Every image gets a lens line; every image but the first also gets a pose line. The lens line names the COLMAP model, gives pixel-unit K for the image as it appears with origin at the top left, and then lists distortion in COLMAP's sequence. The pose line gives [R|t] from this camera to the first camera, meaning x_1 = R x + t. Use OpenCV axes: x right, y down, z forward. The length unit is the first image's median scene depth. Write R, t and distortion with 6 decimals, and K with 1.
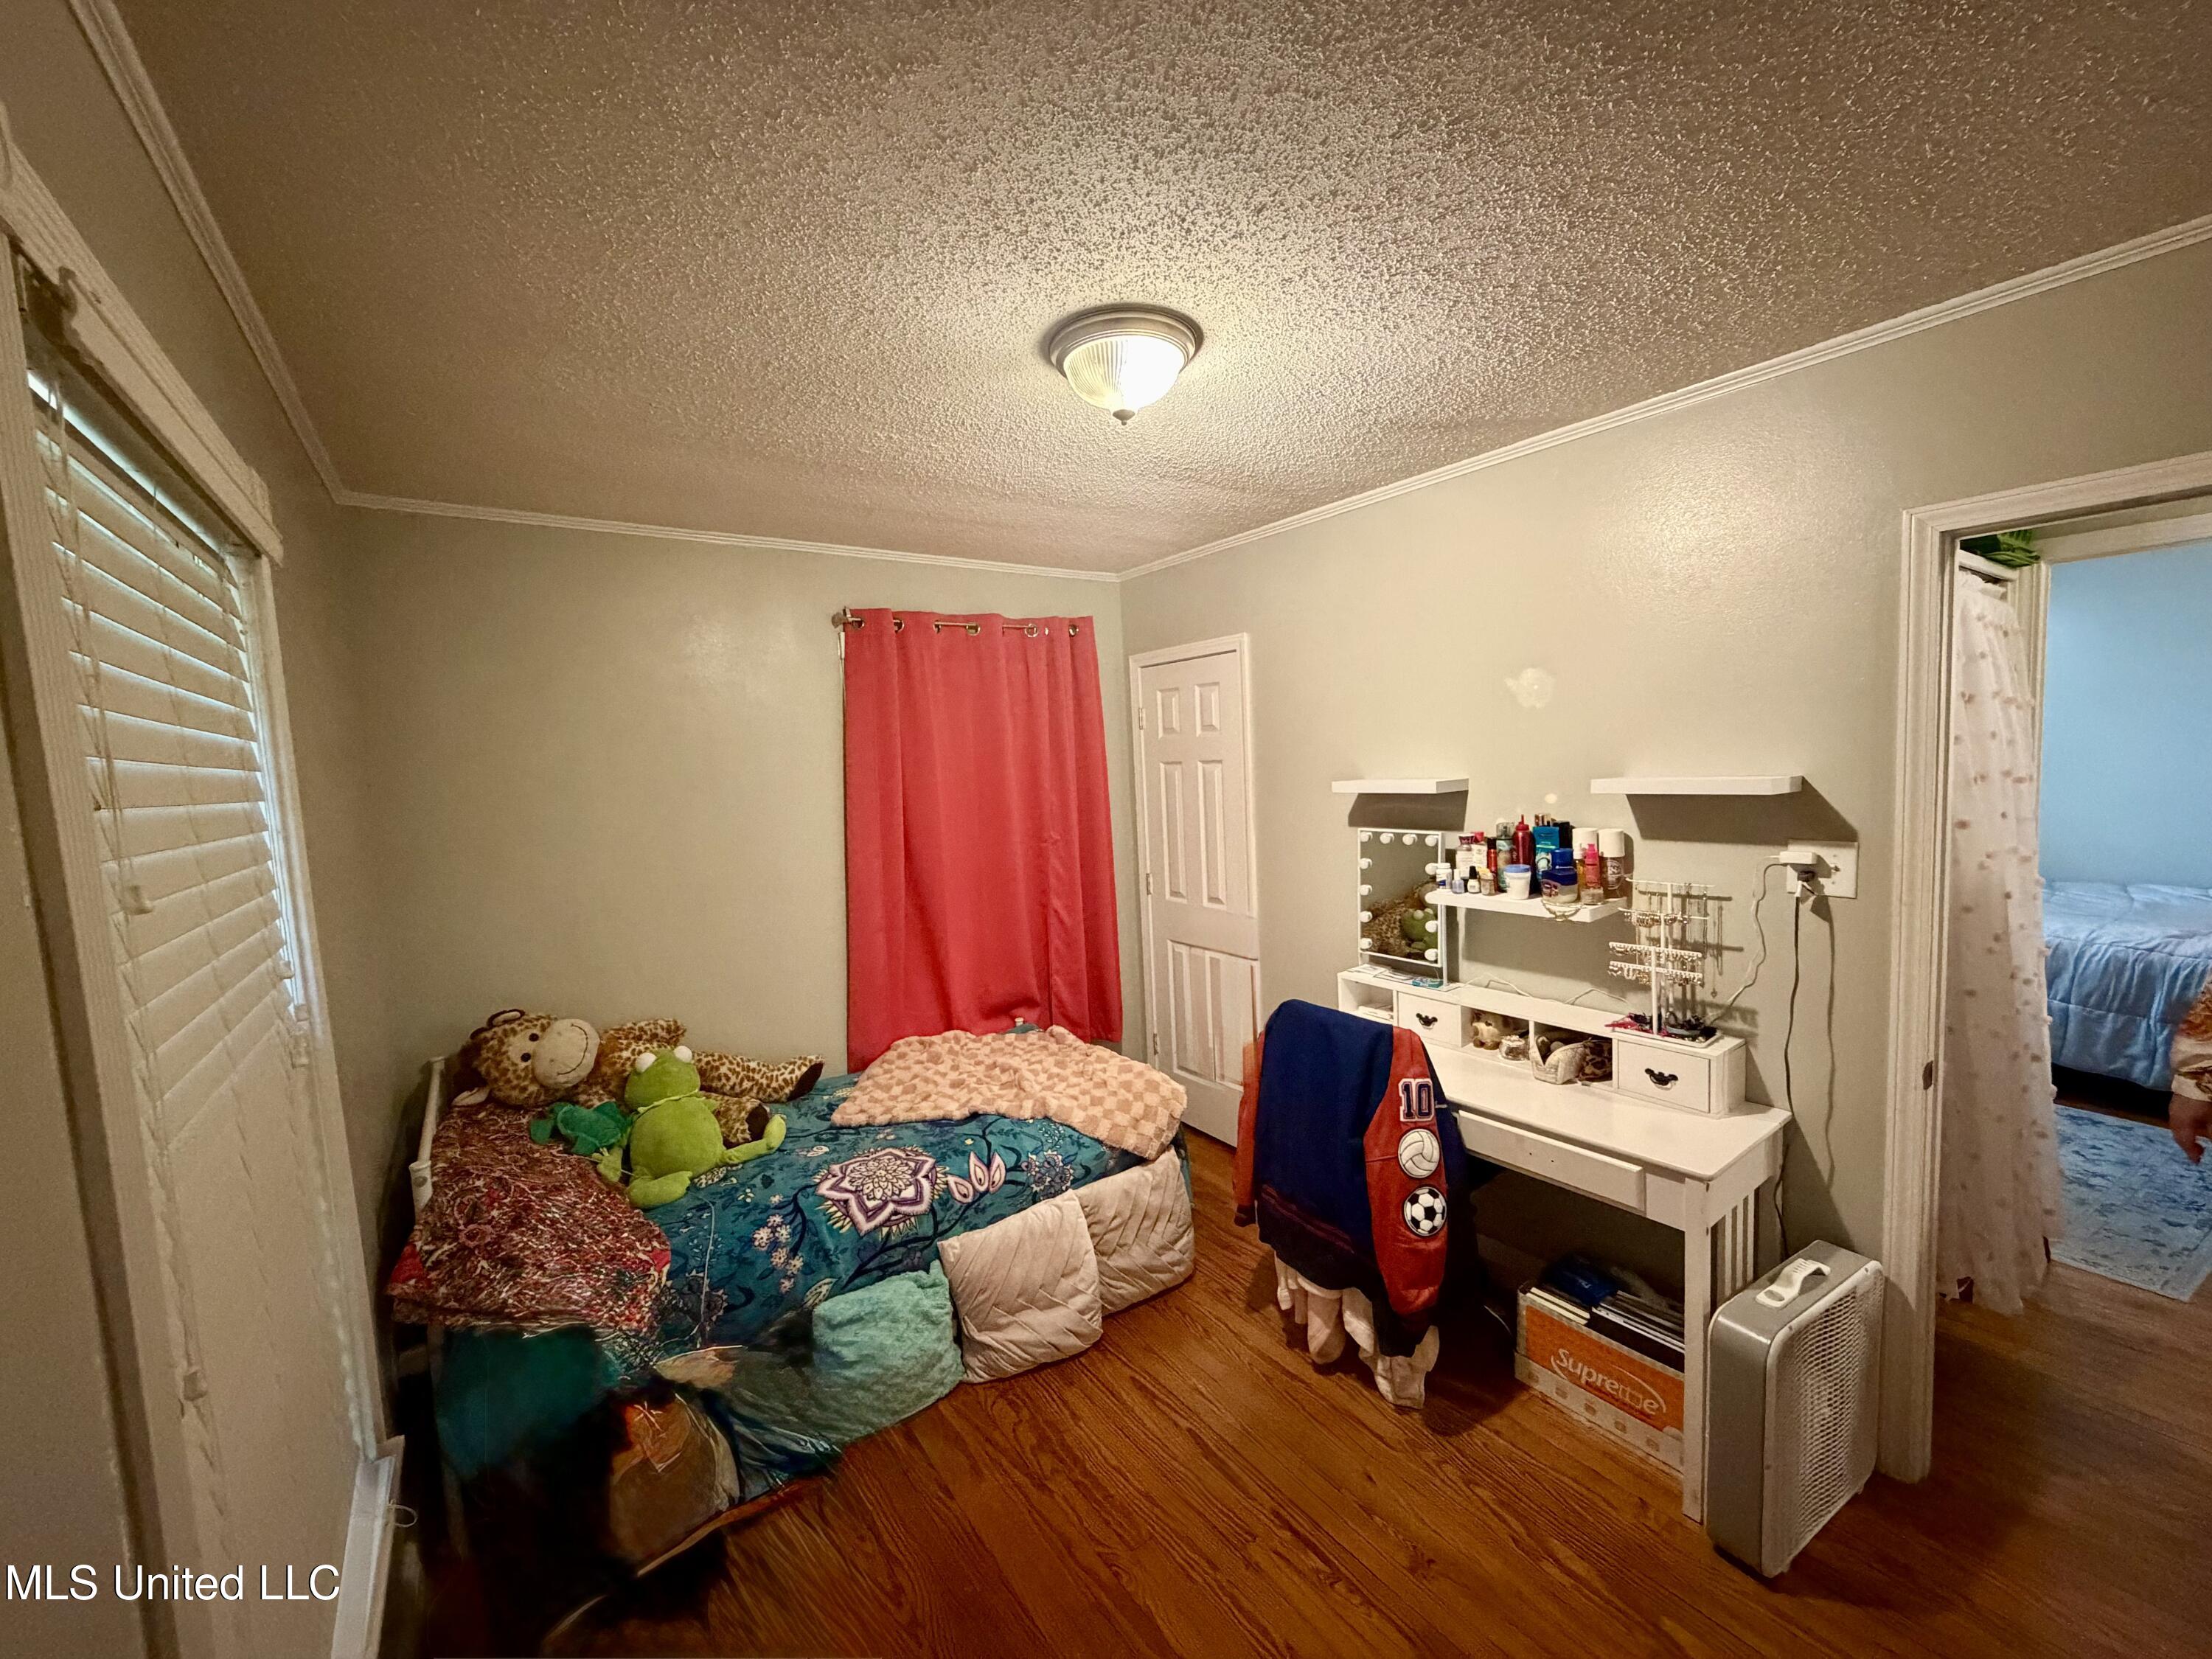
lens RADIAL K [[878.8, 0, 1099.0], [0, 878.8, 830.8], [0, 0, 1]] dist [-0.003559, 0.000312]
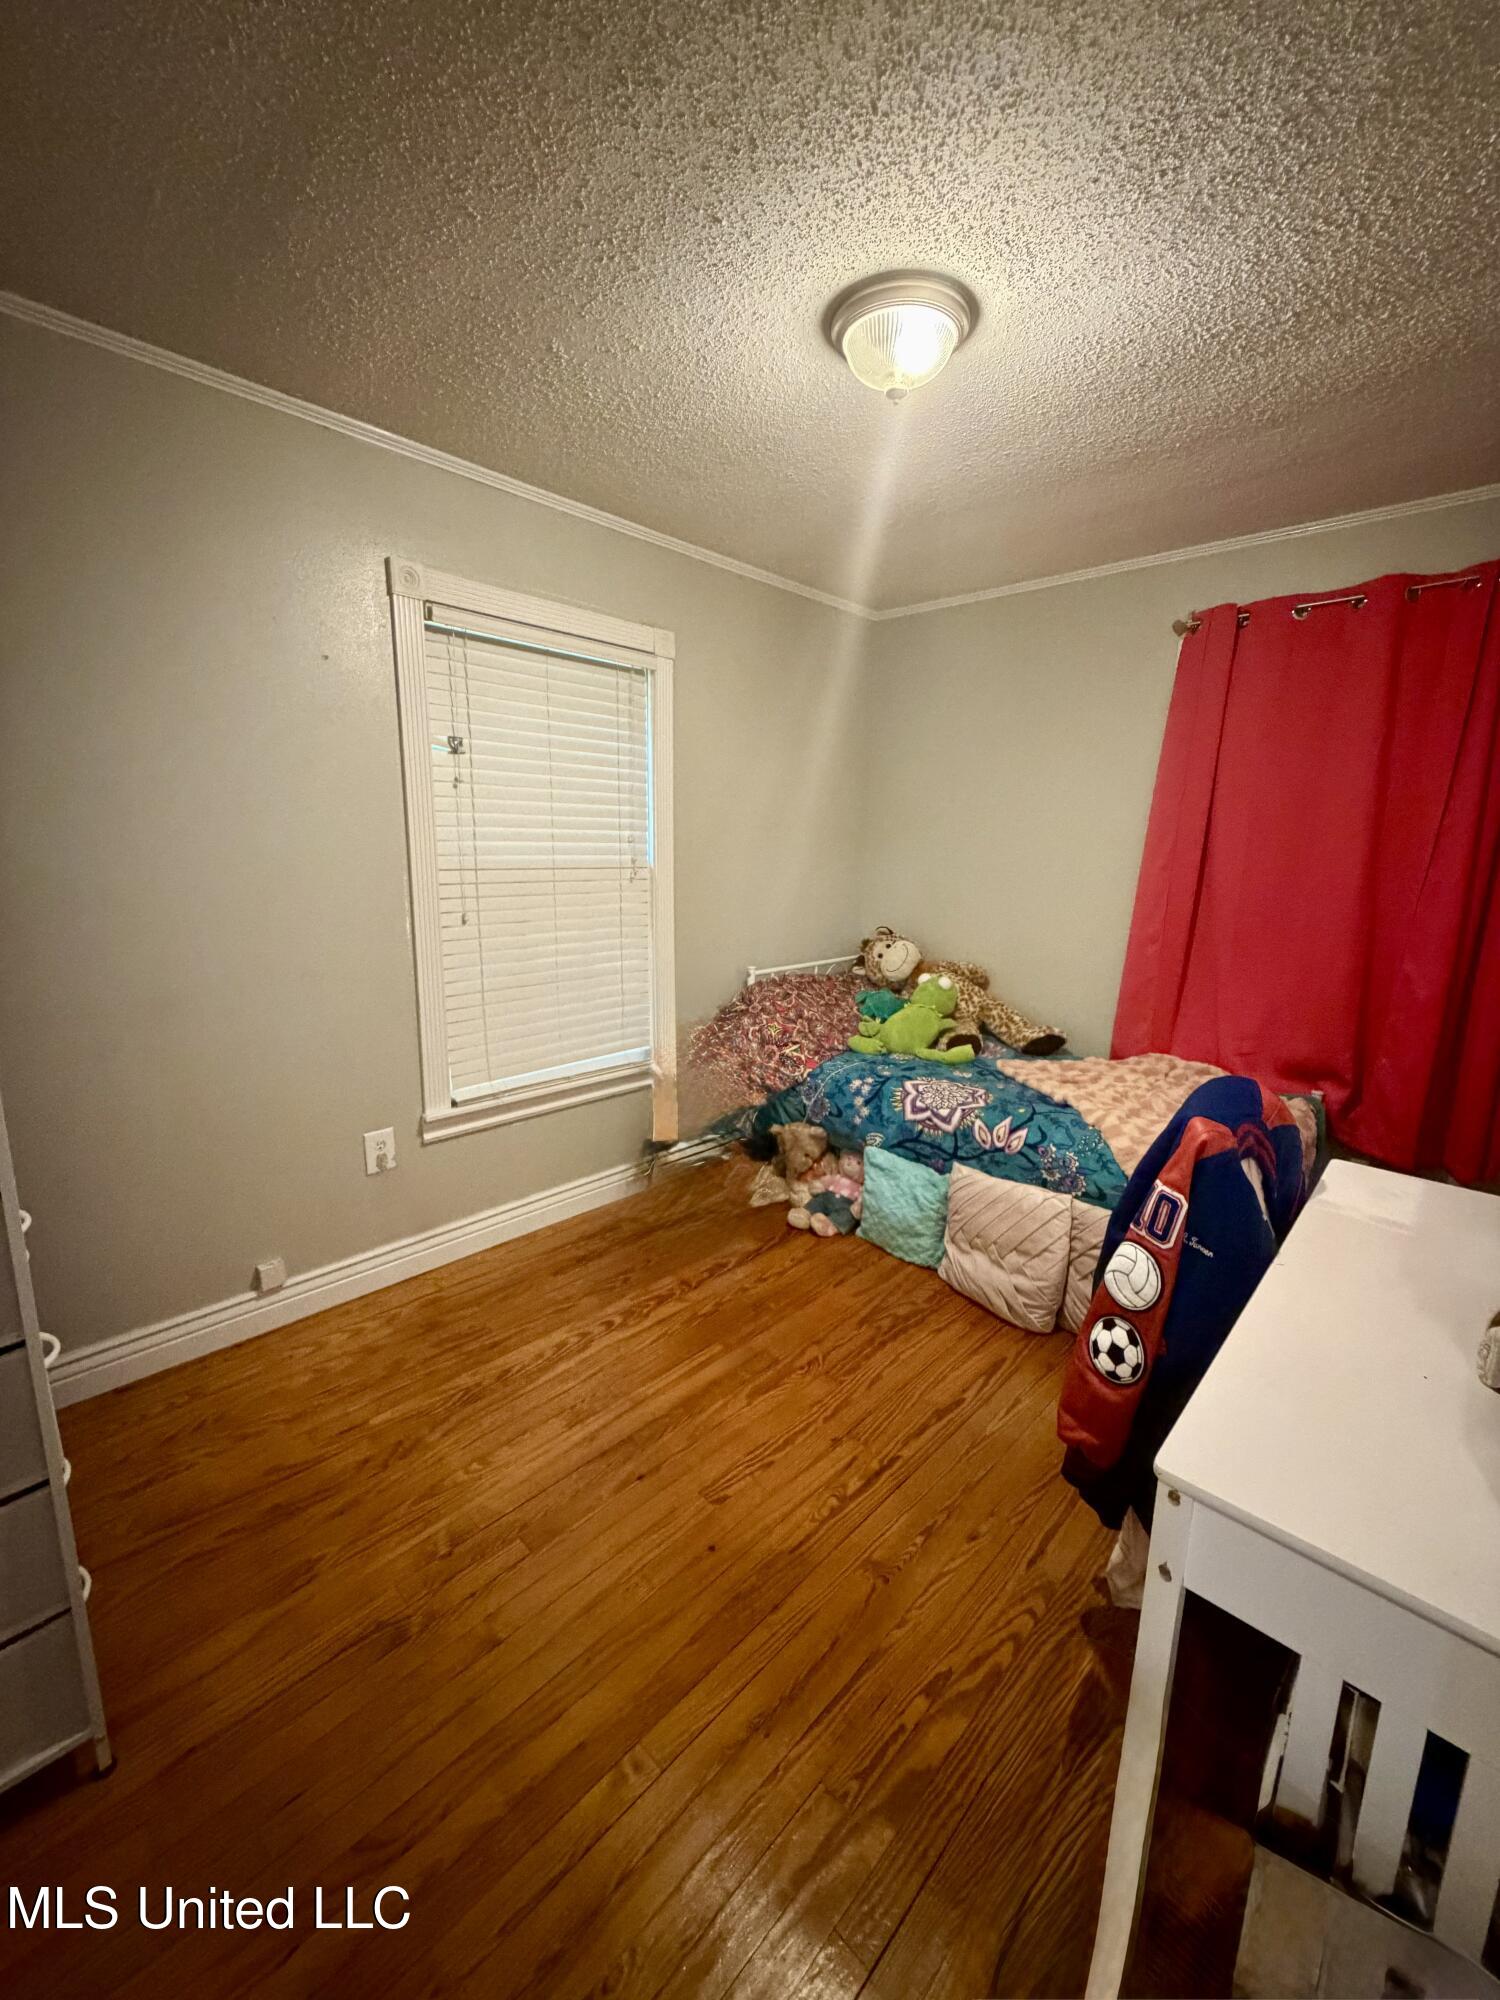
lens RADIAL K [[794.6, 0, 740.9], [0, 794.6, 990.4], [0, 0, 1]] dist [-0.003559, 0.000312]
pose [[0.175791, 0.232157, -0.956661, 0.778643], [-0.106493, 0.970576, 0.215966, 0.027346], [0.978651, 0.063913, 0.195342, 0.478112]]
